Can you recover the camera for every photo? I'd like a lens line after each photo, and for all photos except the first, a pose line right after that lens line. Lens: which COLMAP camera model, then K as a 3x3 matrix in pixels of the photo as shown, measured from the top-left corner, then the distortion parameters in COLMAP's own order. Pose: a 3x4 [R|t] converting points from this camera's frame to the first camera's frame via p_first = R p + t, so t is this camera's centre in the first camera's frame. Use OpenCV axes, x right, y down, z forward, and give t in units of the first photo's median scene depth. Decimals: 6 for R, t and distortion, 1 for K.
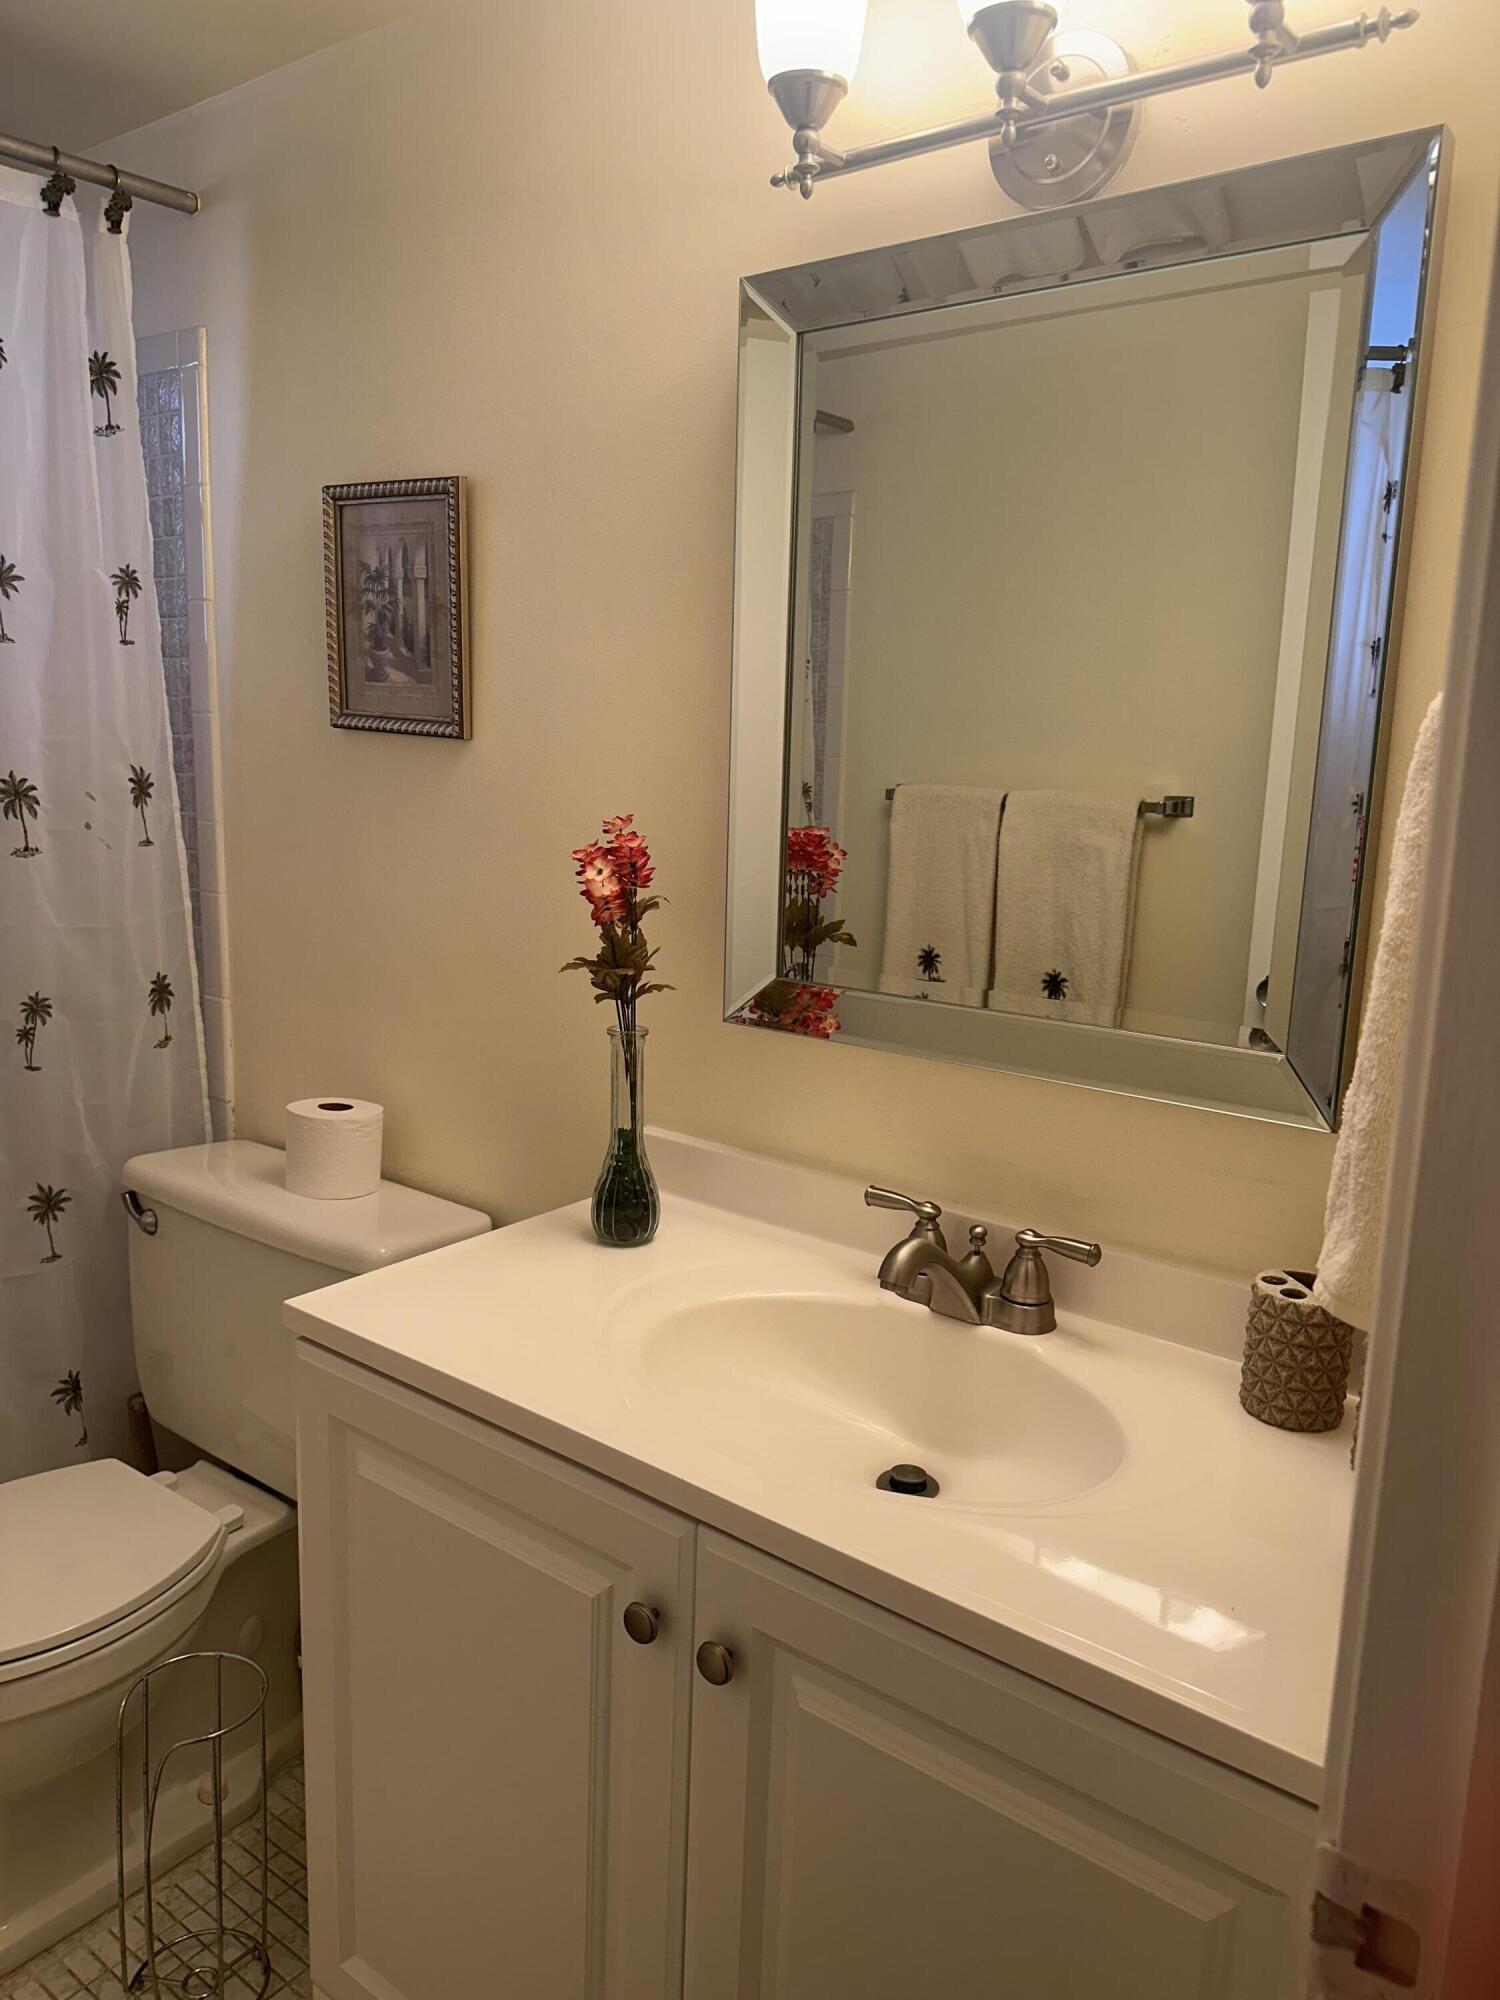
lens RADIAL K [[1410.7, 0, 734.6], [0, 1410.7, 1008.6], [0, 0, 1]] dist [0.048909, -0.067481]
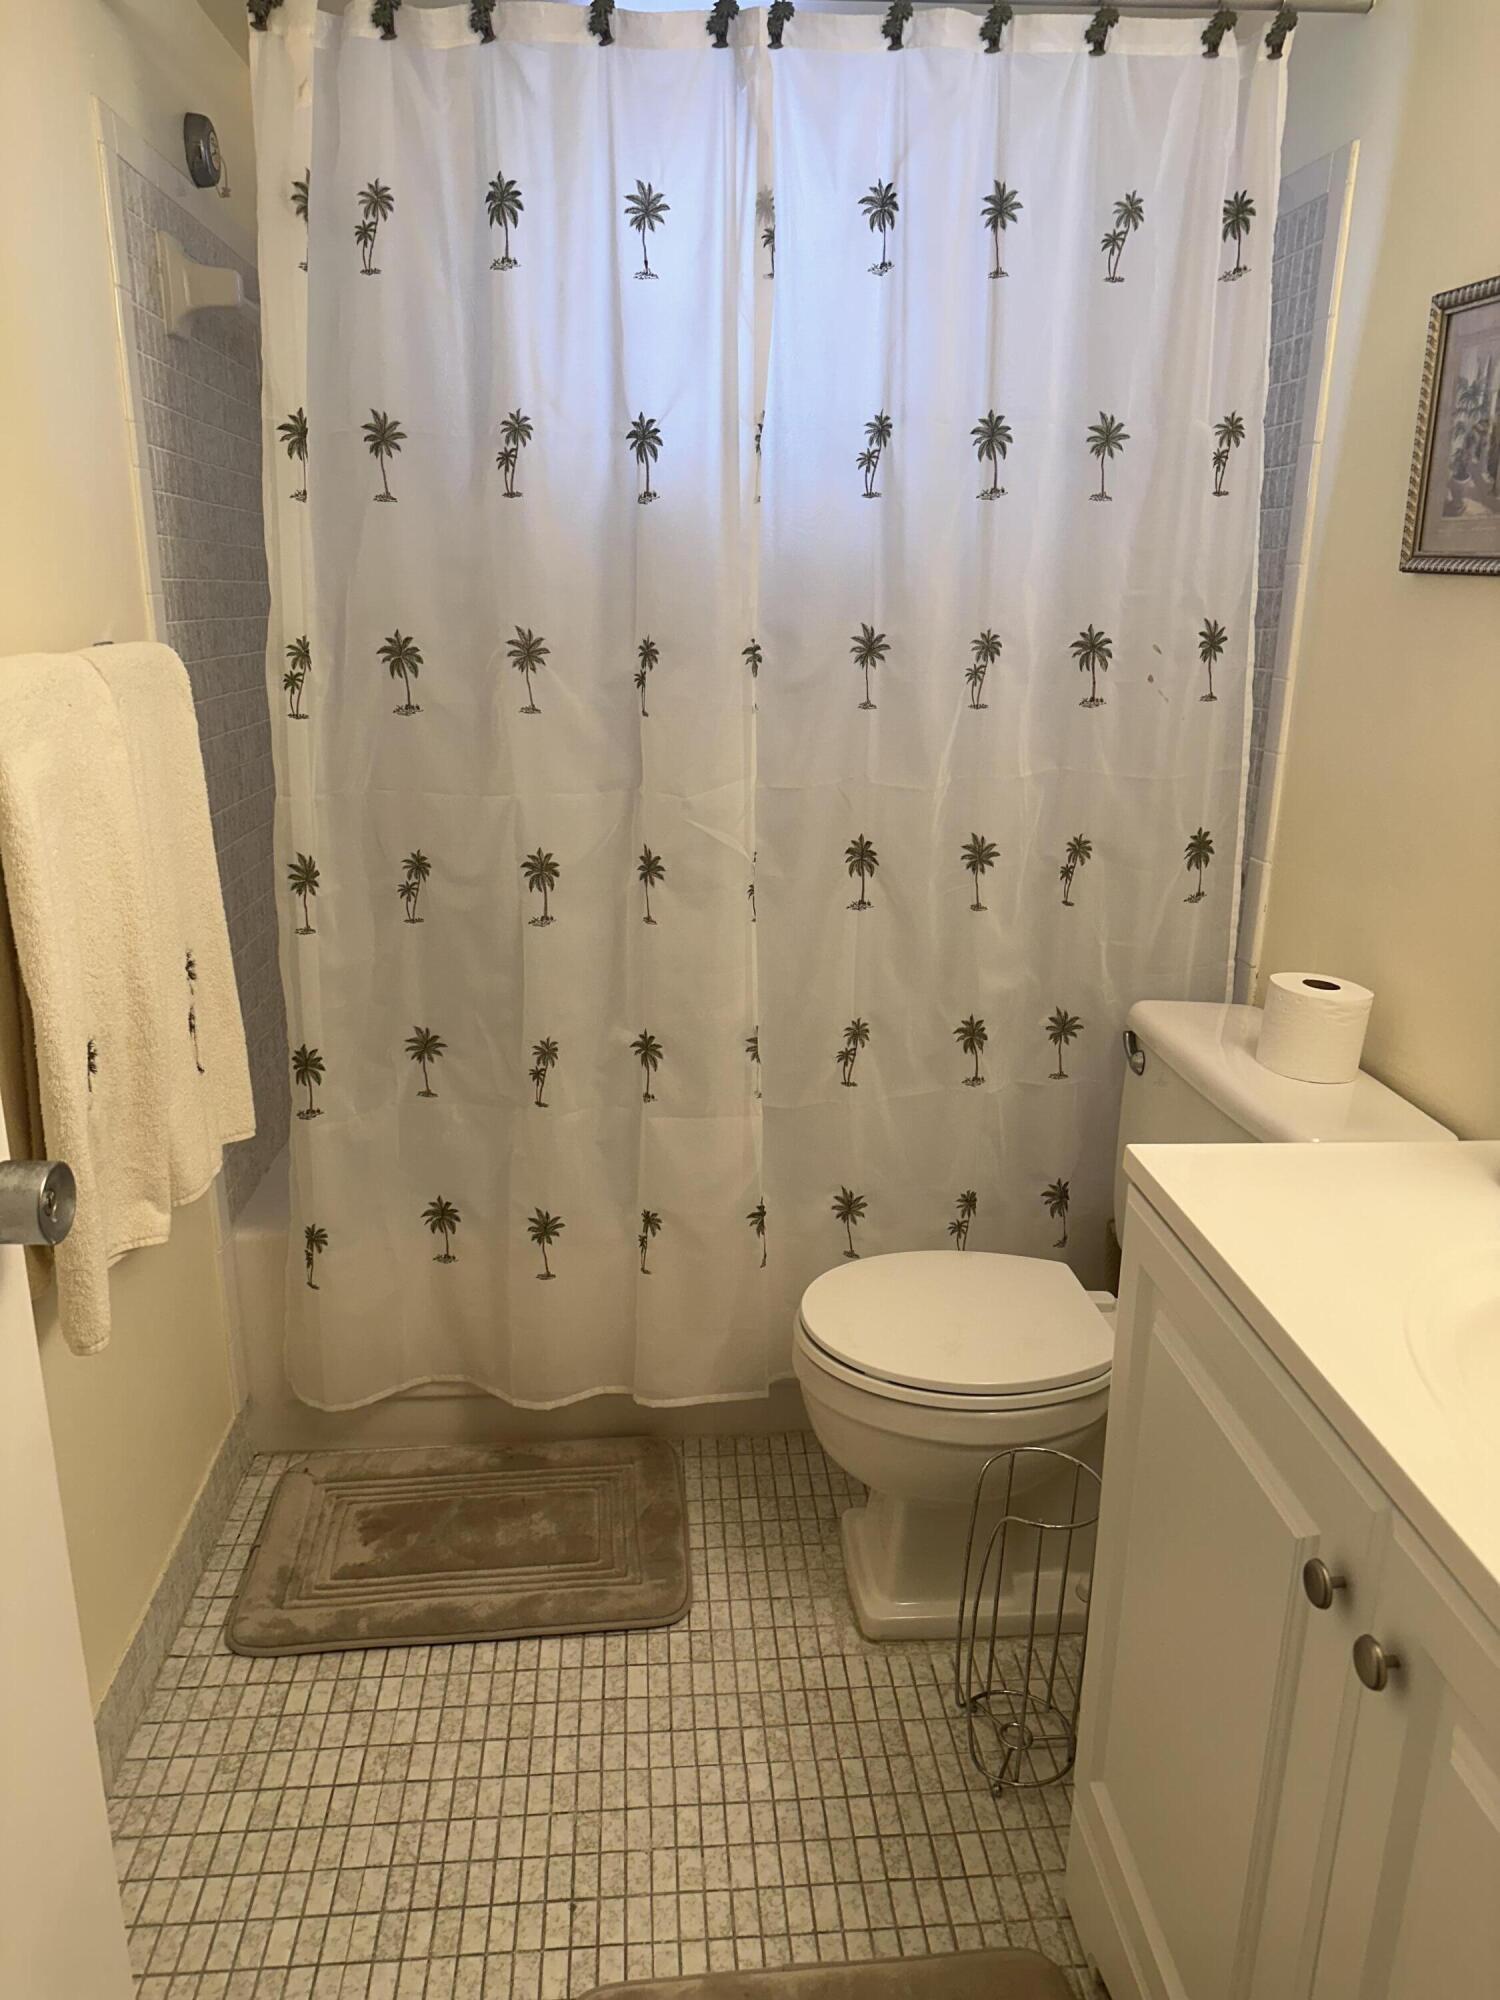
lens RADIAL K [[1397.4, 0, 746.8], [0, 1397.4, 1044.5], [0, 0, 1]] dist [-0.018182, -0.006882]
pose [[0.666057, 0.203856, -0.717503, 0.135104], [-0.122392, 0.978760, 0.164467, 0.002165], [0.735791, -0.021727, 0.676860, 0.085410]]
